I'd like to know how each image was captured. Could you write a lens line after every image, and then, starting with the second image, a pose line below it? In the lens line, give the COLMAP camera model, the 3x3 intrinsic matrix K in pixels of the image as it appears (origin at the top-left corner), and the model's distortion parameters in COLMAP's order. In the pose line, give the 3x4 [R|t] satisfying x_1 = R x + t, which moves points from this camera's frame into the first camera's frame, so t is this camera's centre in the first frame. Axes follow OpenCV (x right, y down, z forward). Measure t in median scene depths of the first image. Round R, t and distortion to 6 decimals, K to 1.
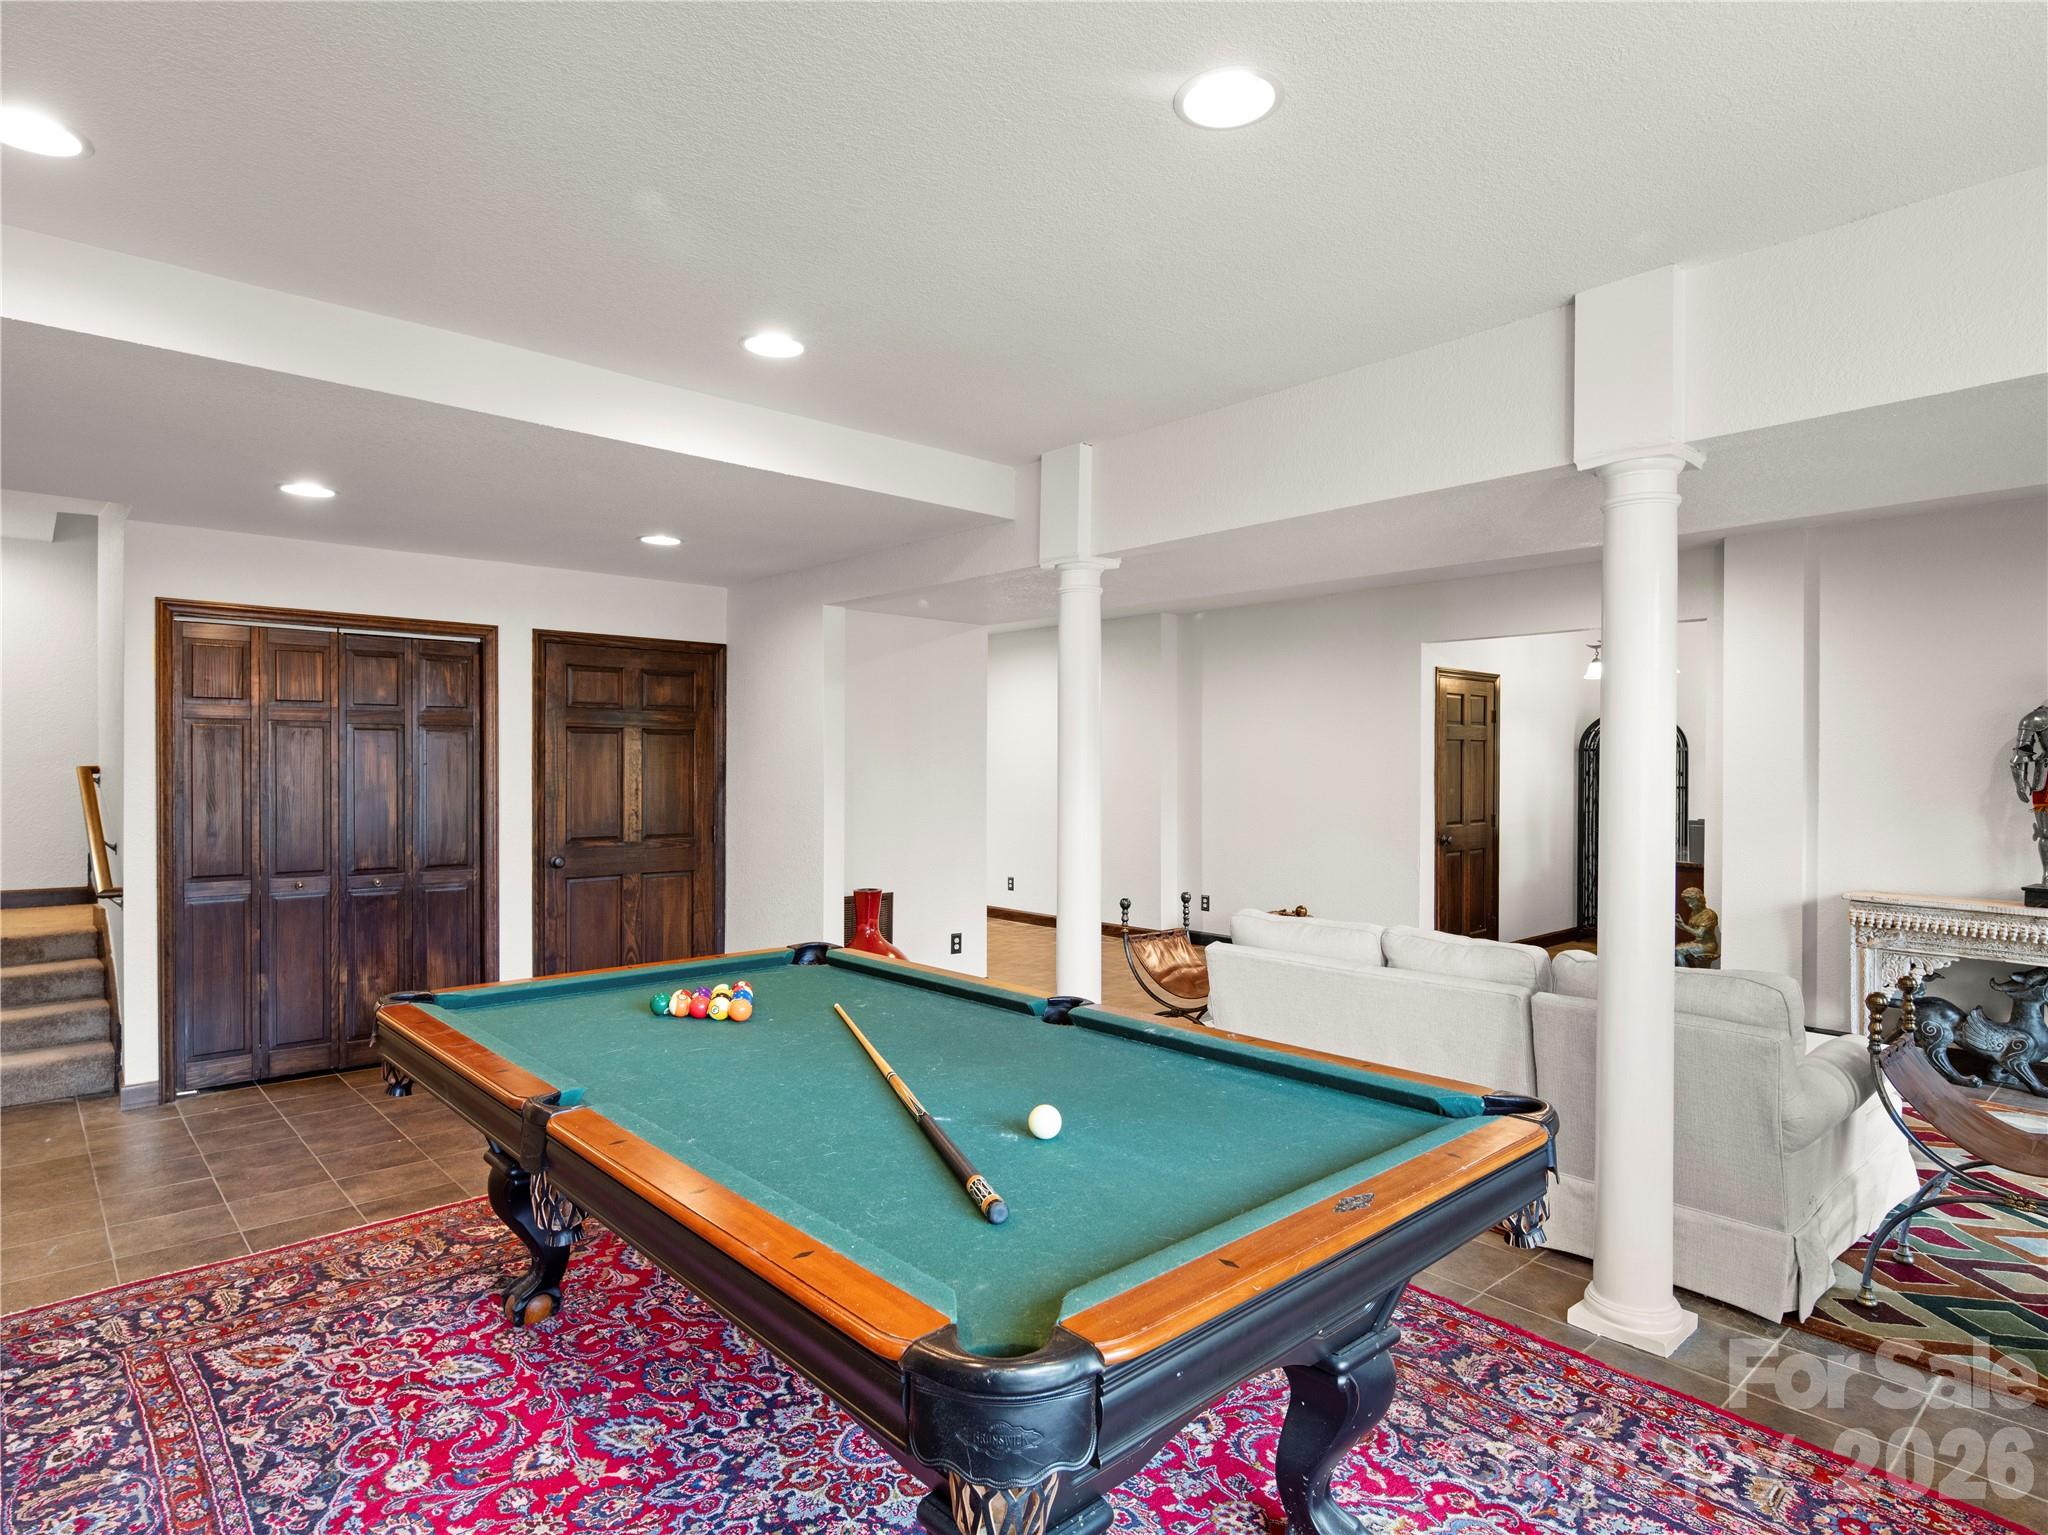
lens RADIAL K [[1132.8, 0, 1036.3], [0, 1132.8, 762.0], [0, 0, 1]] dist [-0.002402, -0.000538]
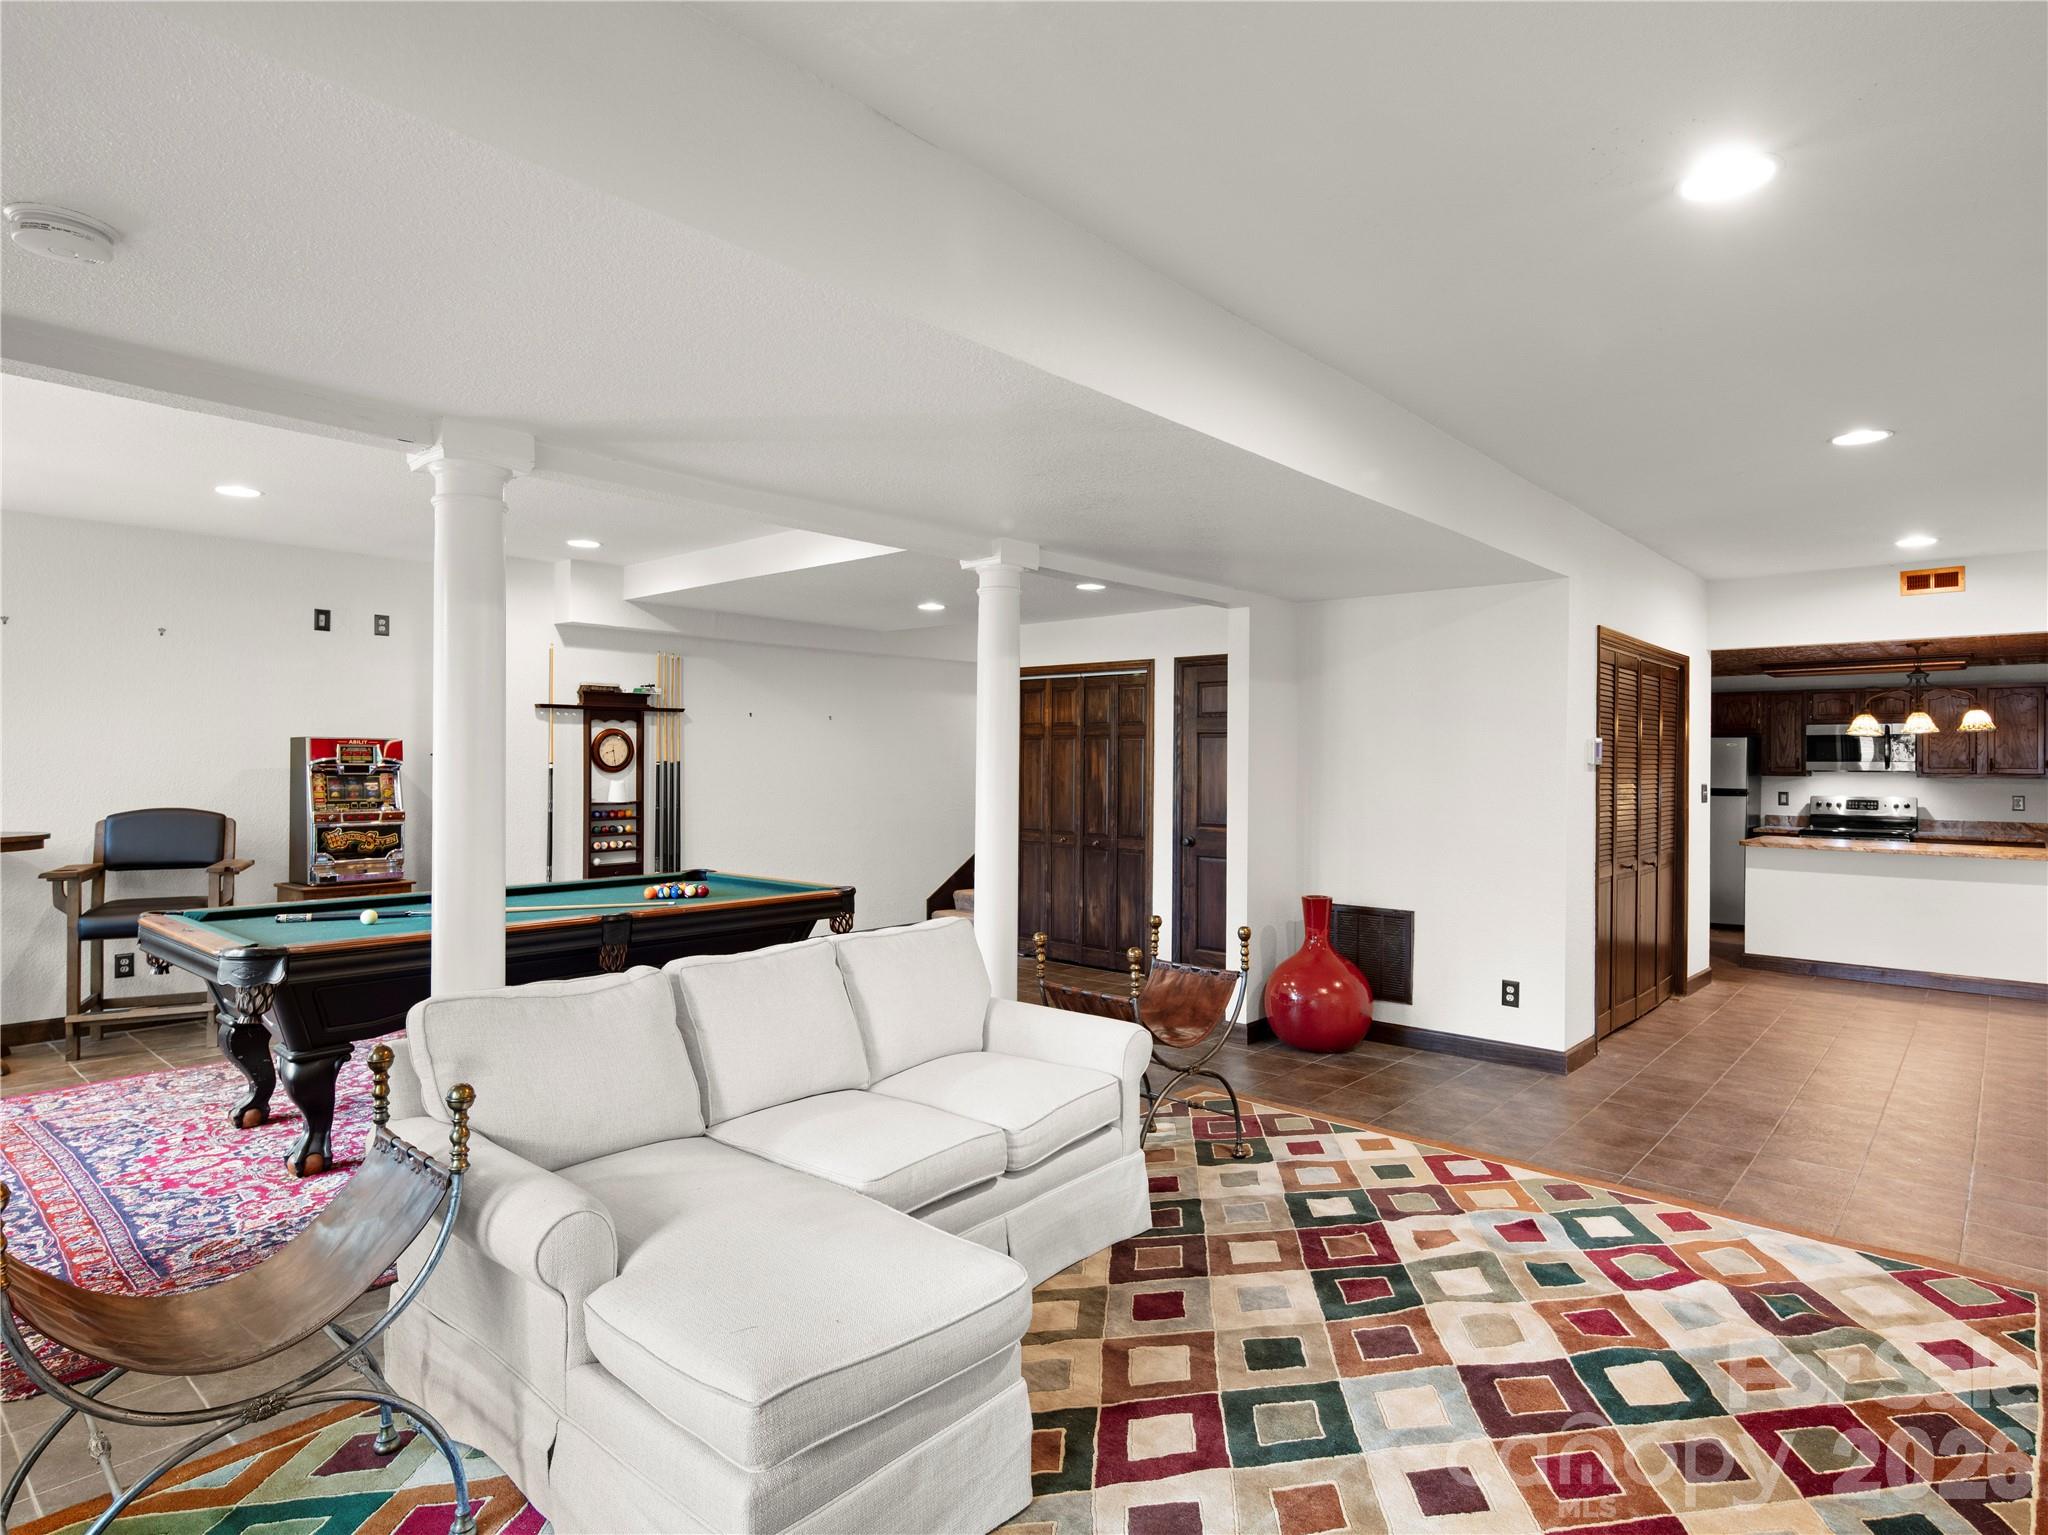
lens RADIAL K [[1132.8, 0, 1036.3], [0, 1132.8, 762.0], [0, 0, 1]] dist [-0.002402, -0.000538]
pose [[0.102321, -0.001790, -0.994750, 1.025505], [-0.007921, 0.999965, -0.002615, 0.006238], [0.994720, 0.008147, 0.102303, 0.898884]]
